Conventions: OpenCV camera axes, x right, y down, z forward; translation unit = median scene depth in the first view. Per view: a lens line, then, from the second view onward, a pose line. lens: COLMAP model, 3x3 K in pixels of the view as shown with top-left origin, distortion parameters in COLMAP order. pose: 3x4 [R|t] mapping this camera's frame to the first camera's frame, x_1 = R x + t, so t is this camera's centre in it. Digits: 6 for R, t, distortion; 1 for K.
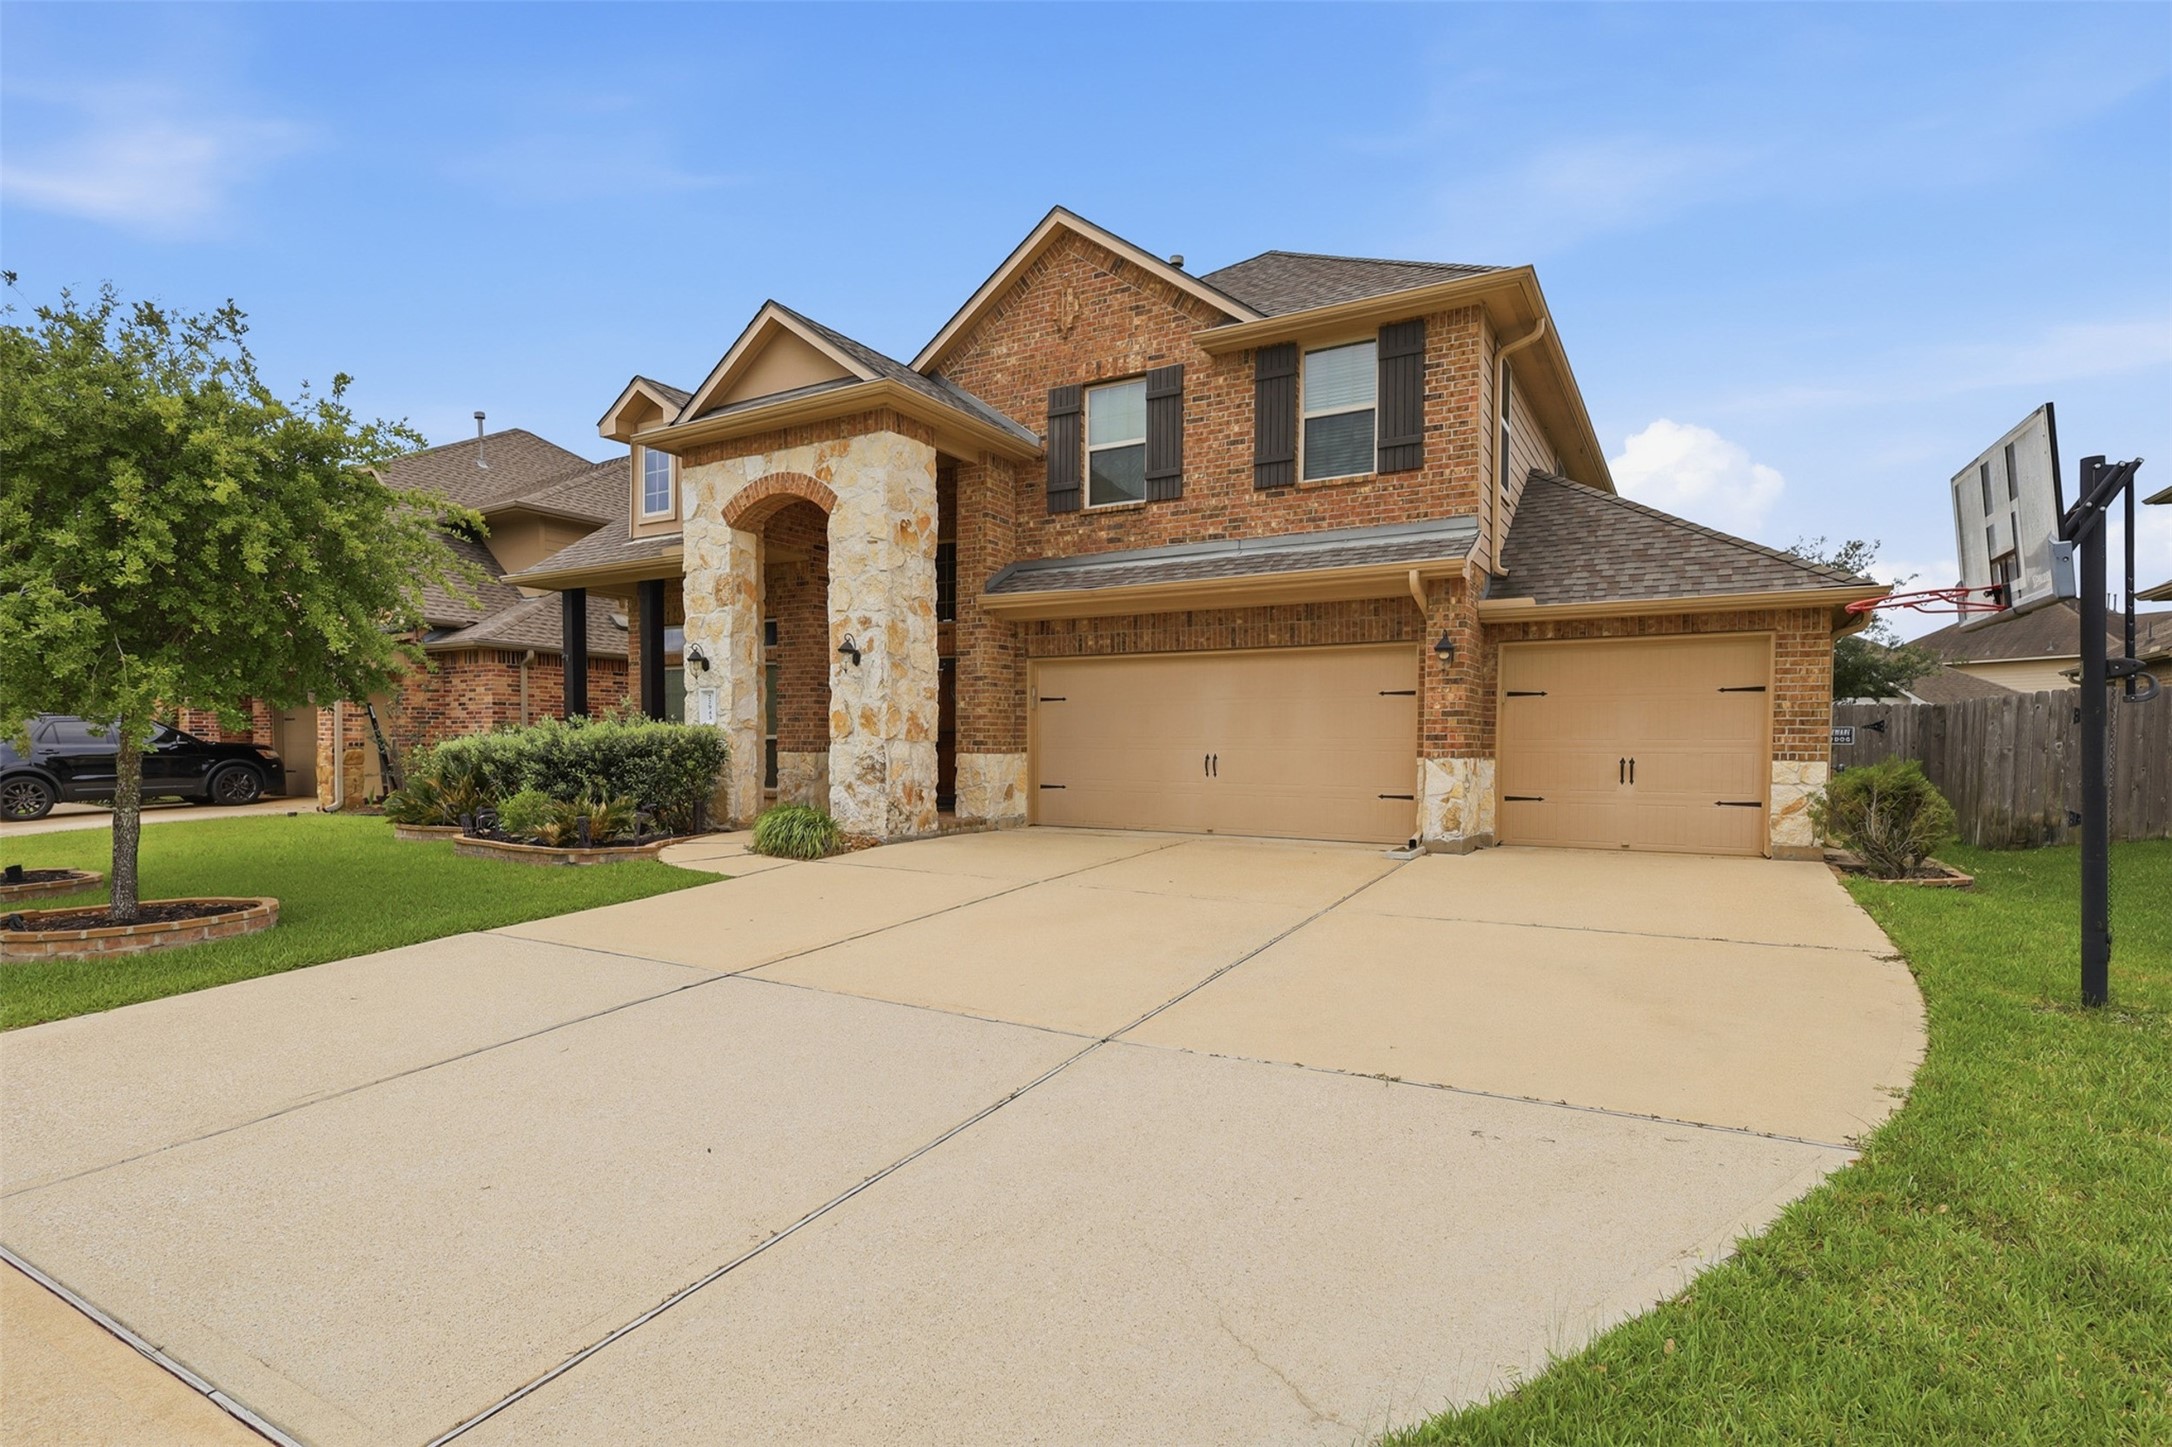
lens RADIAL K [[1082.6, 0, 1085.2], [0, 1082.6, 792.3], [0, 0, 1]] dist [0.001588, 0.000493]
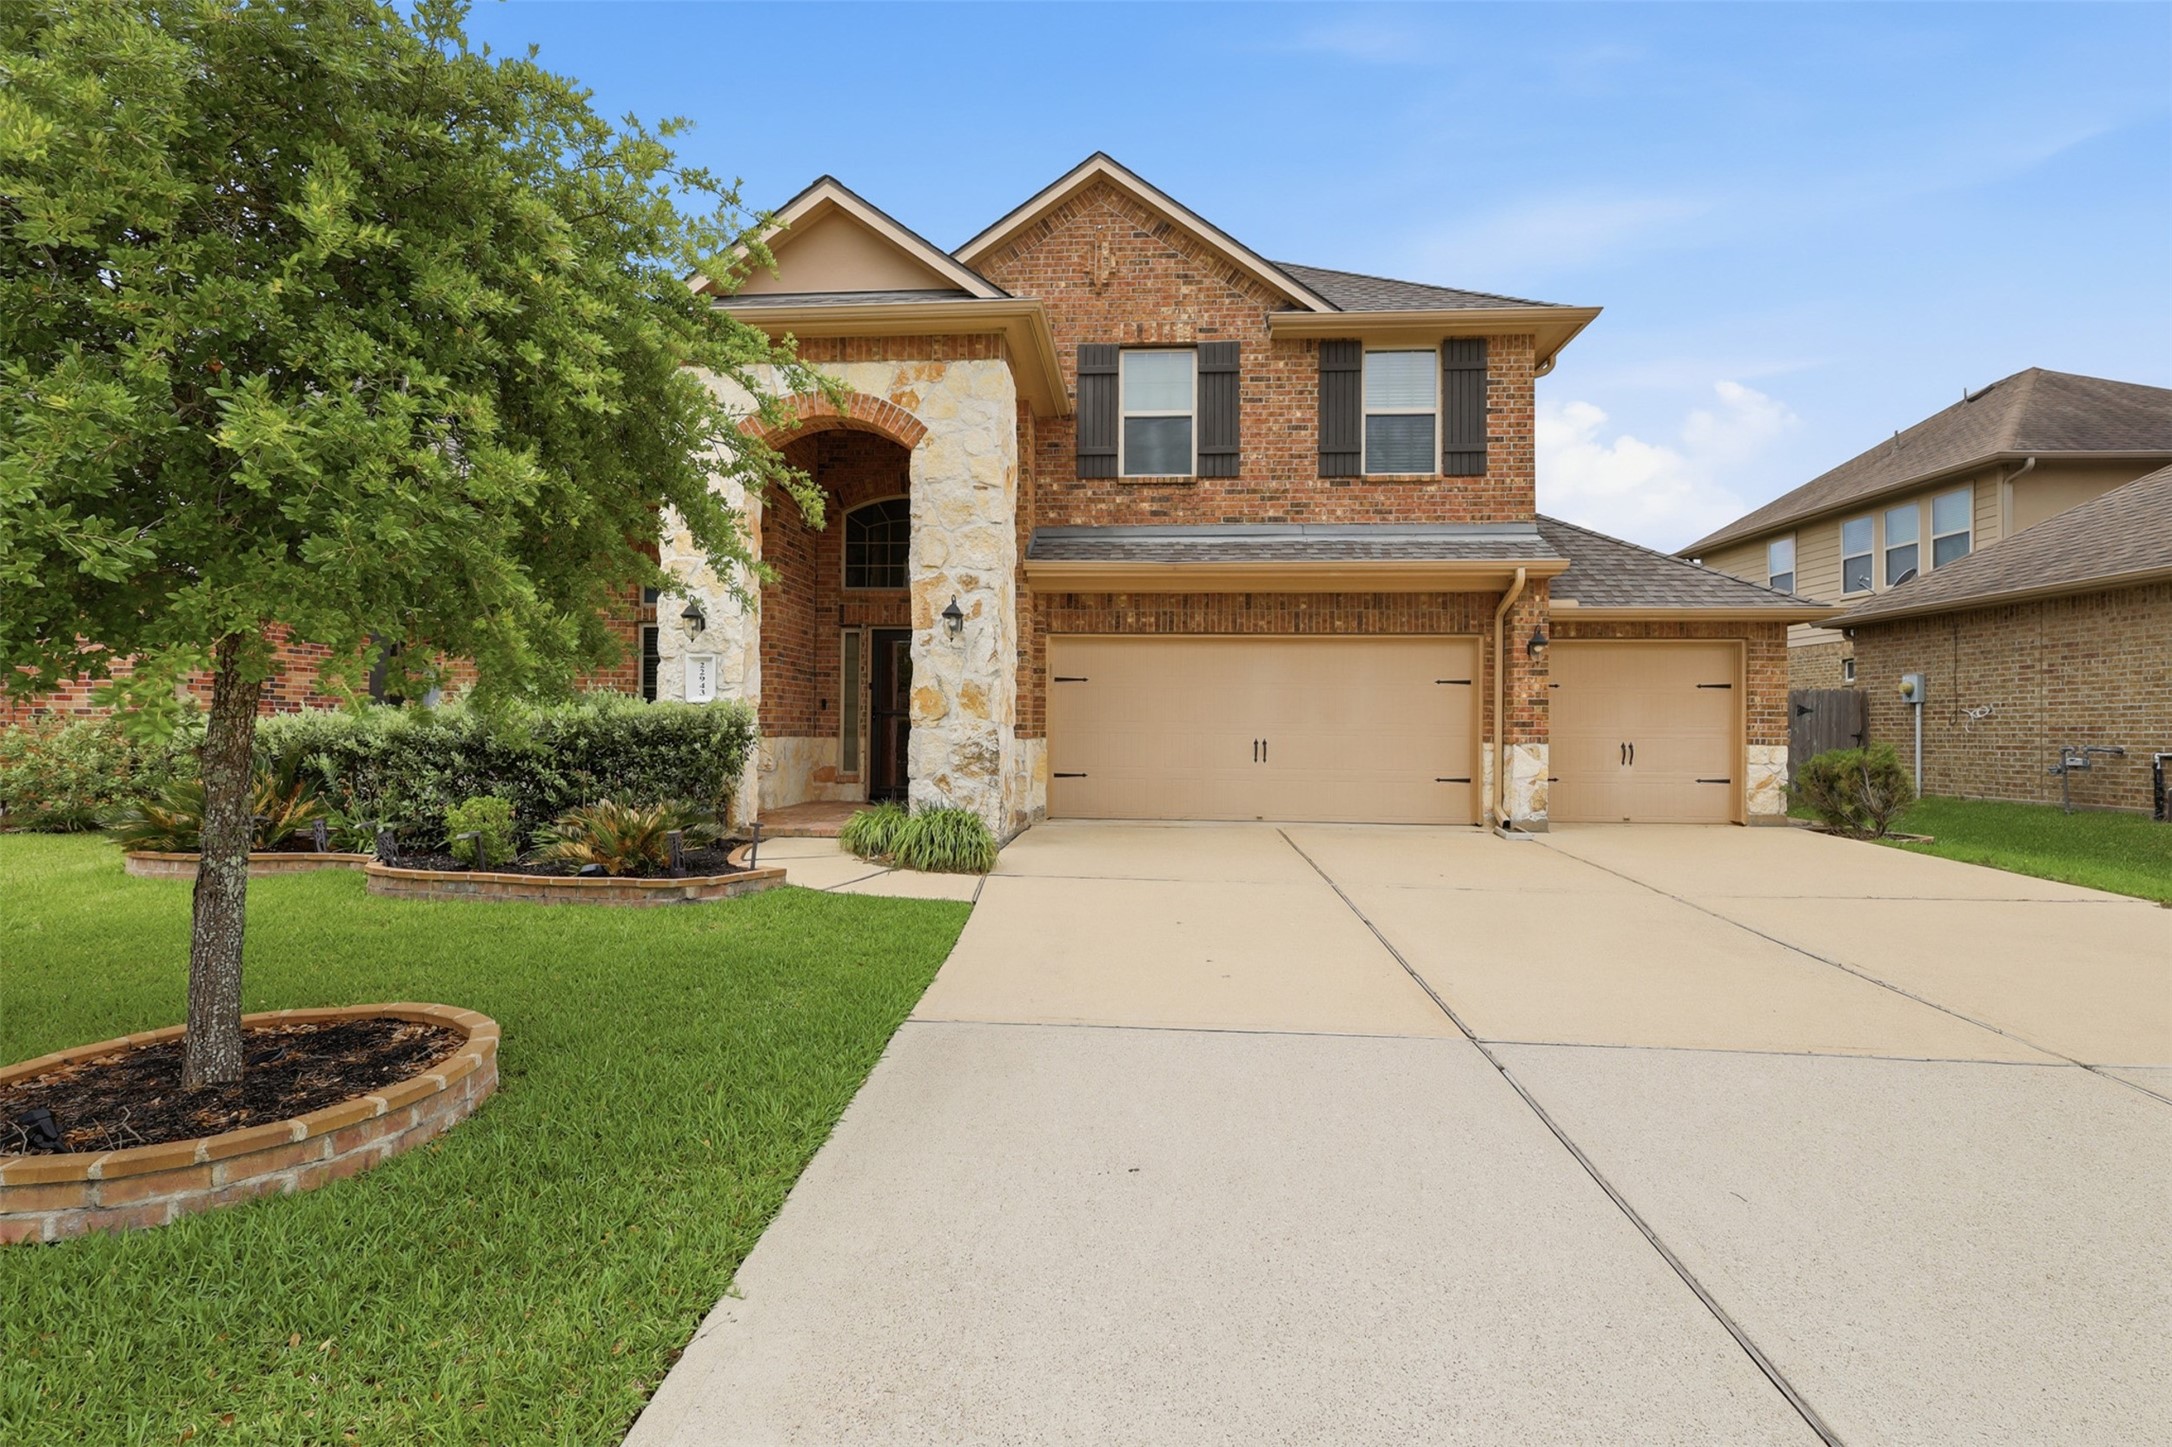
lens RADIAL K [[1030.7, 0, 1084.7], [0, 1030.7, 729.2], [0, 0, 1]] dist [0.000389, 0.000463]
pose [[0.895646, 0.002996, 0.444757, -0.464585], [0.015213, 0.999186, -0.037368, -0.012763], [-0.444506, 0.040234, 0.894872, 0.249145]]
